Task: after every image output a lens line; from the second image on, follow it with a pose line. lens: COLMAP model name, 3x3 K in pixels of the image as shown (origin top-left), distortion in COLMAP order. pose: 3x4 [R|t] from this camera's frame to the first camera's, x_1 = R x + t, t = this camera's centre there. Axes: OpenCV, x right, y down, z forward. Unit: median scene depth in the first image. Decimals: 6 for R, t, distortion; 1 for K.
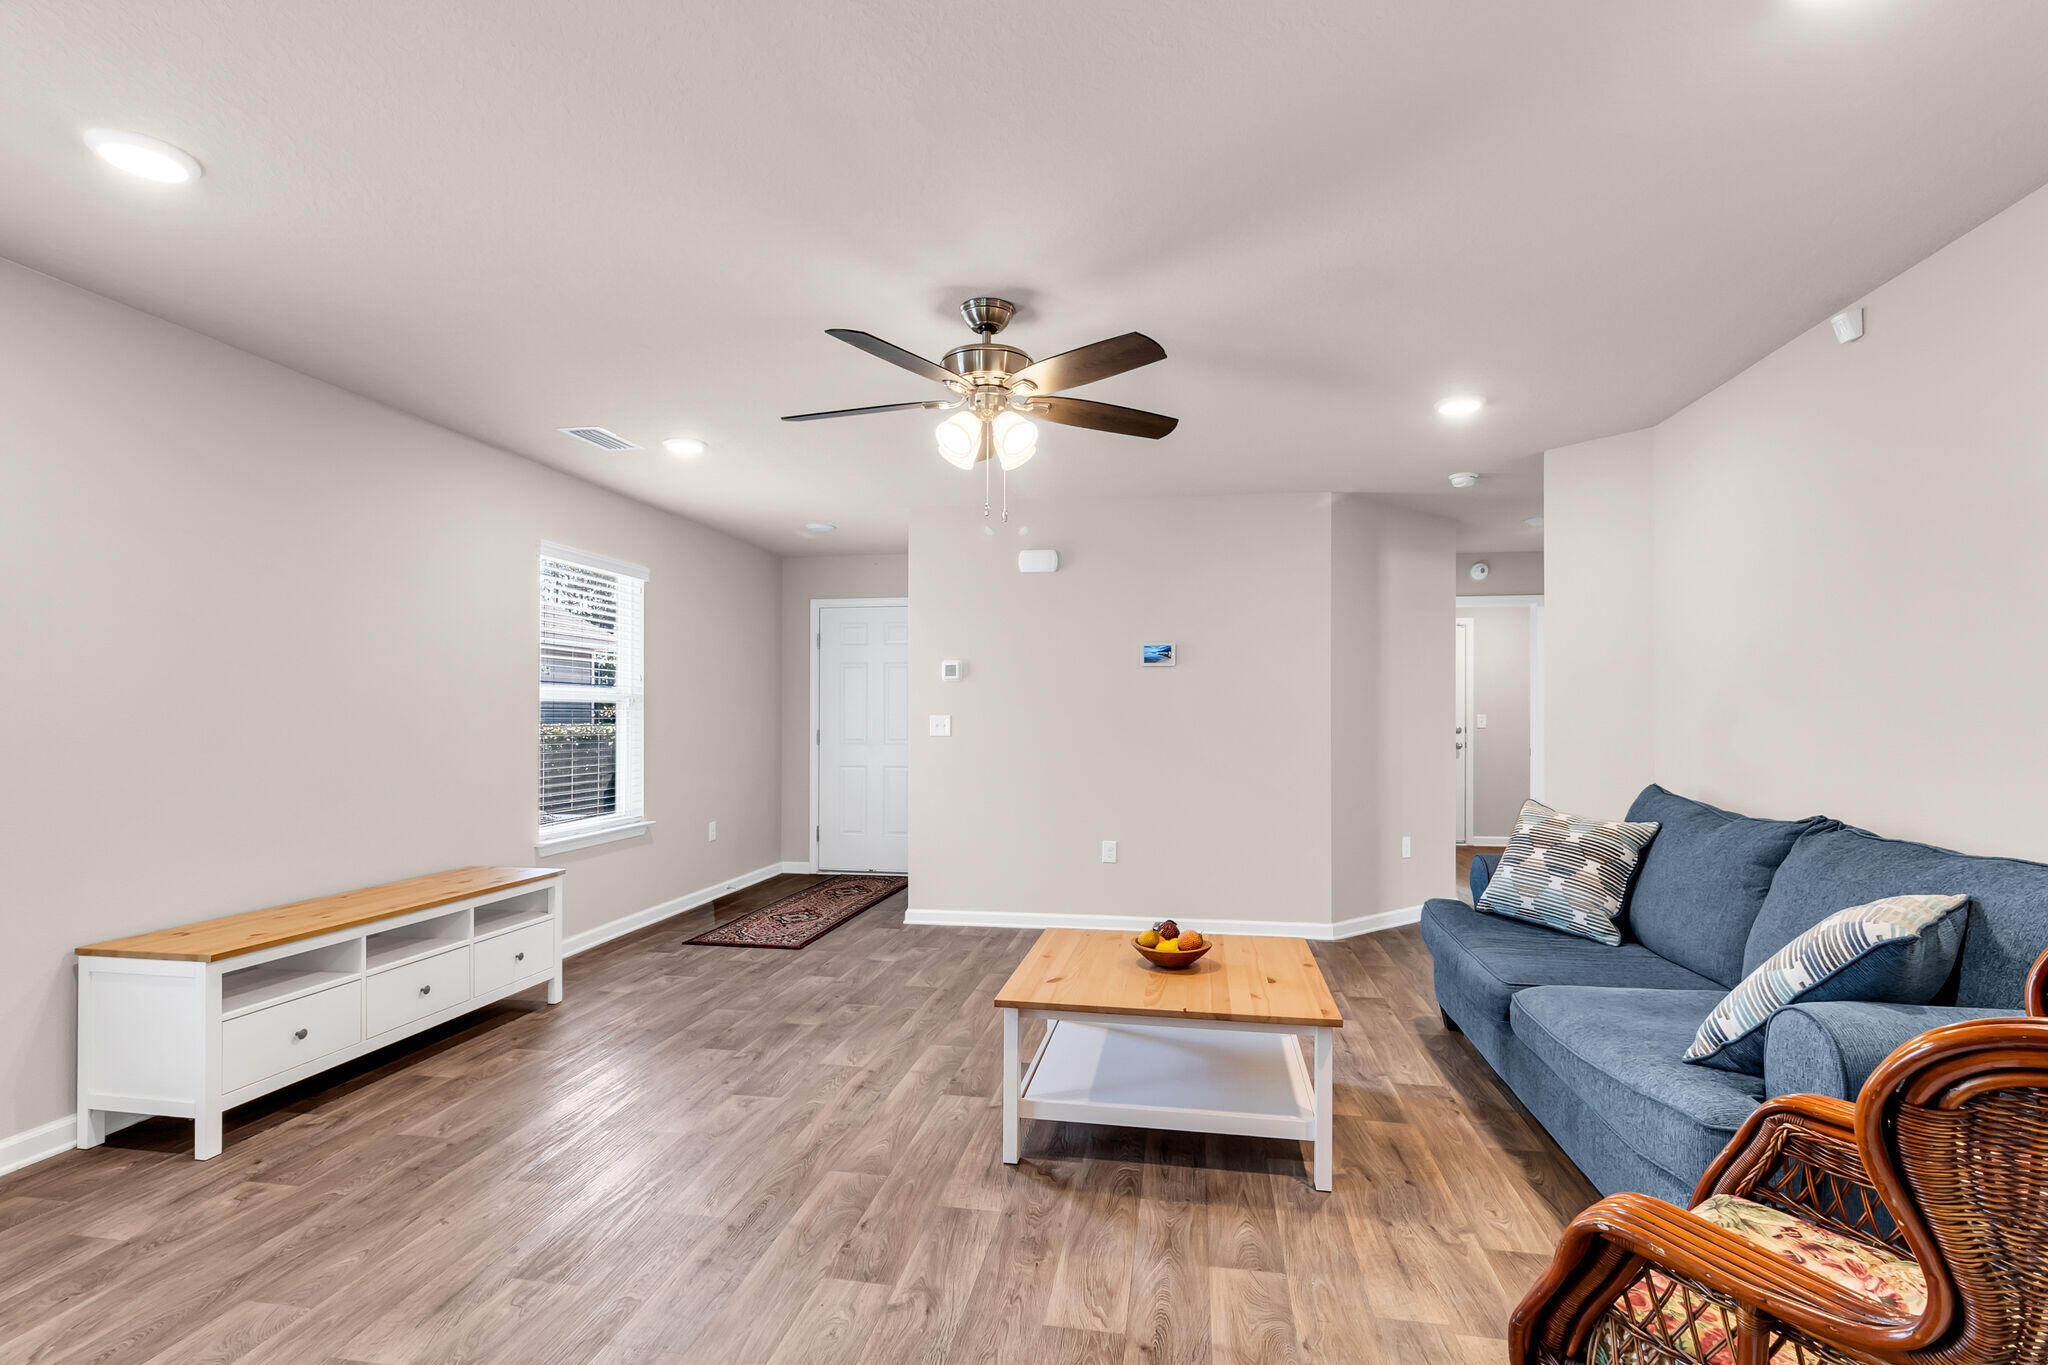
lens RADIAL K [[937.9, 0, 1038.3], [0, 937.9, 706.9], [0, 0, 1]] dist [-0.000817, 0.000651]
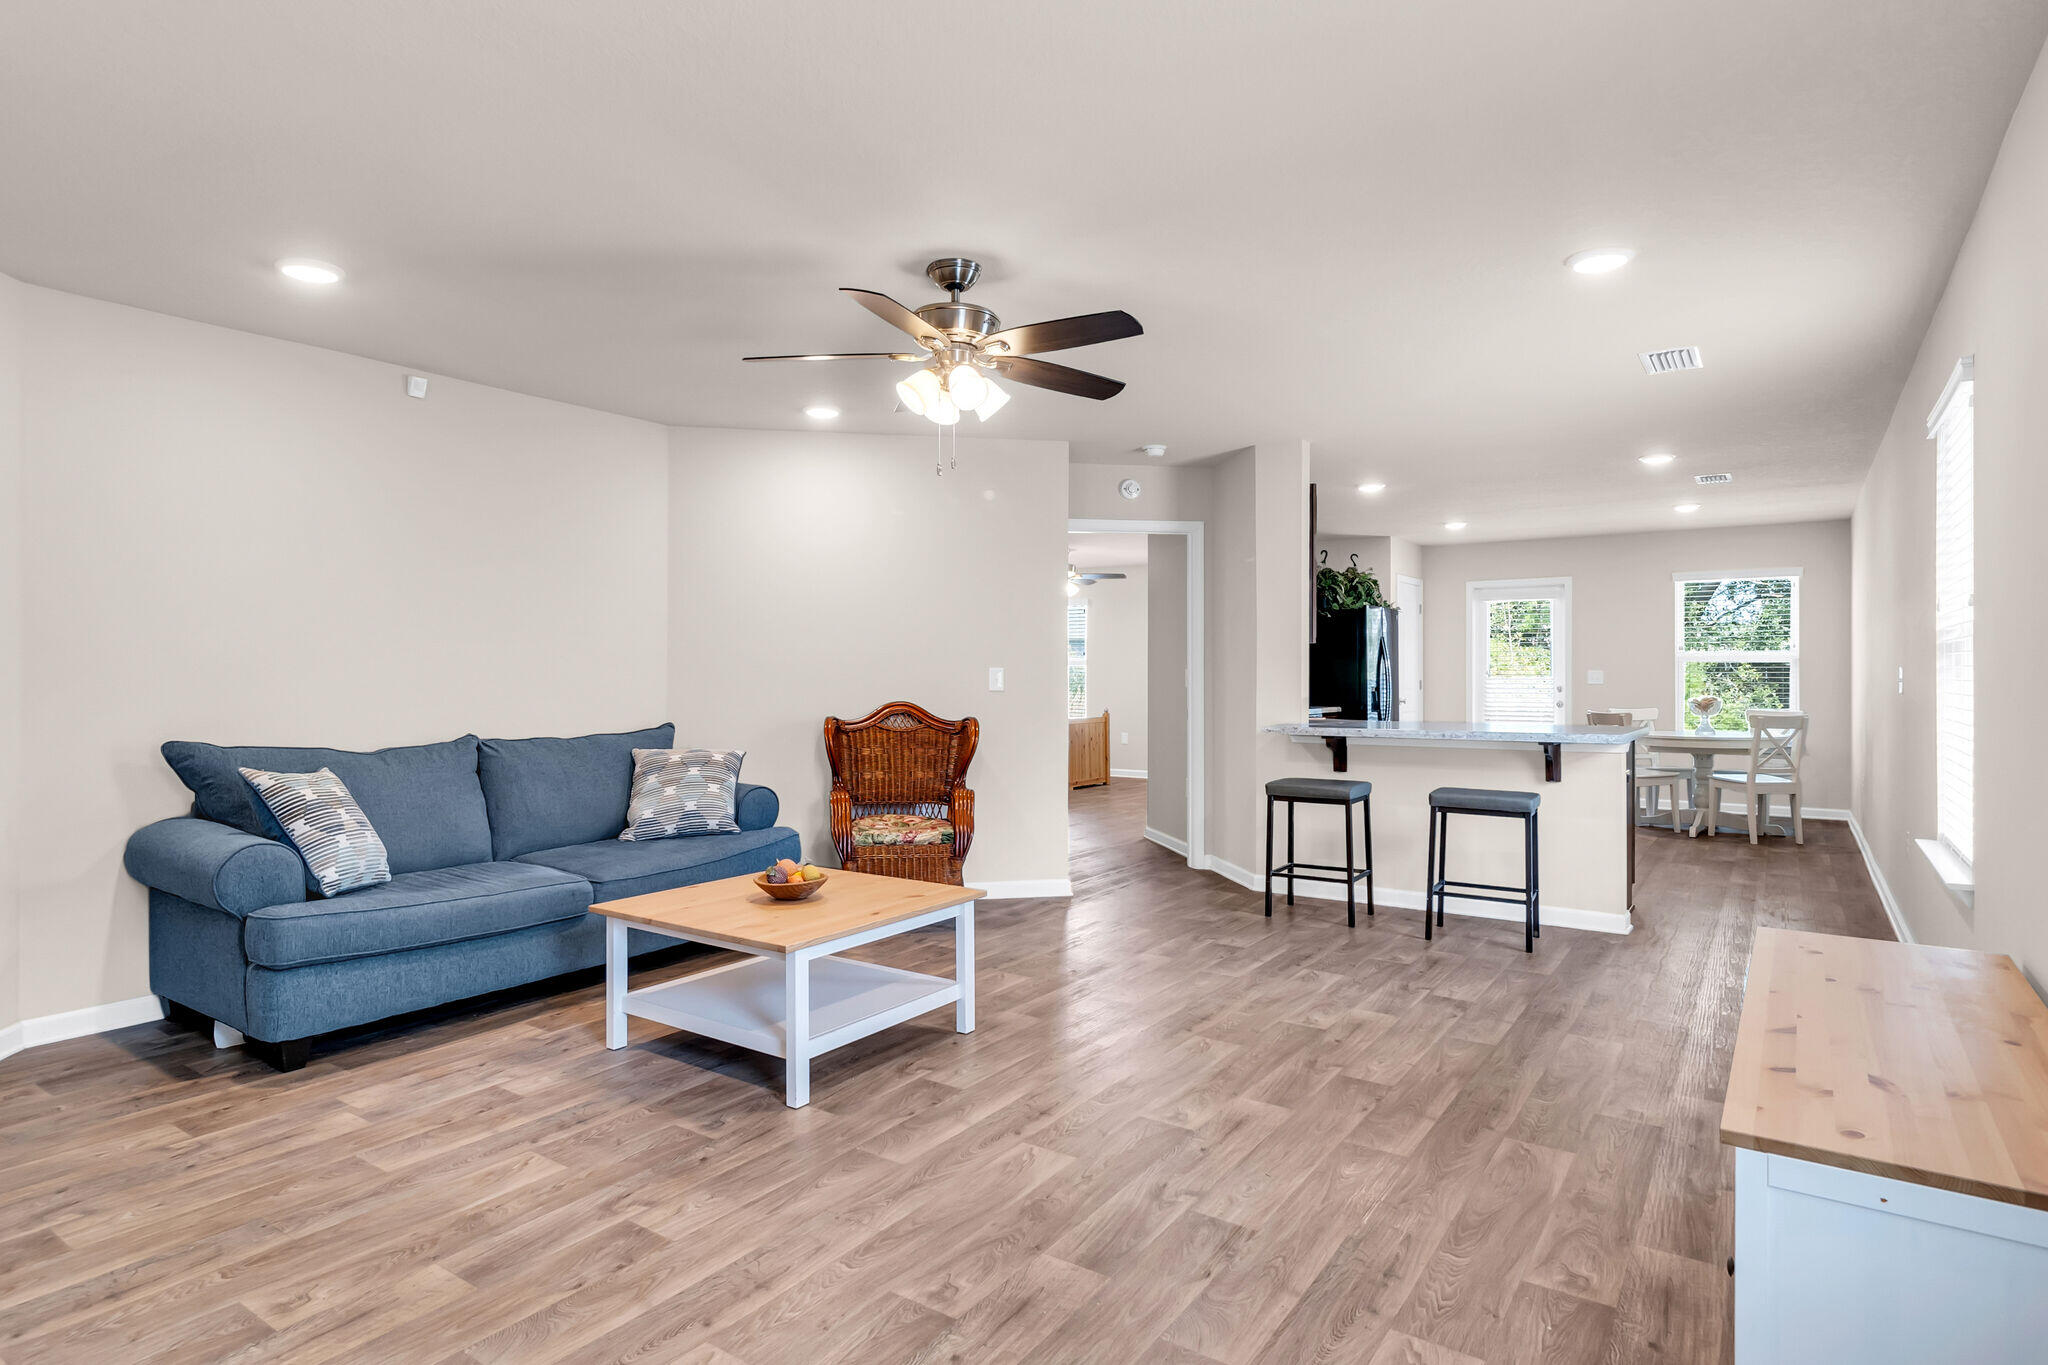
lens RADIAL K [[1101.1, 0, 1034.9], [0, 1101.1, 684.8], [0, 0, 1]] dist [0.006208, -0.000430]
pose [[-0.906957, -0.003748, 0.421207, -0.565384], [-0.003291, 0.999993, 0.001811, 0.029232], [-0.421211, 0.000256, -0.906963, 1.806790]]
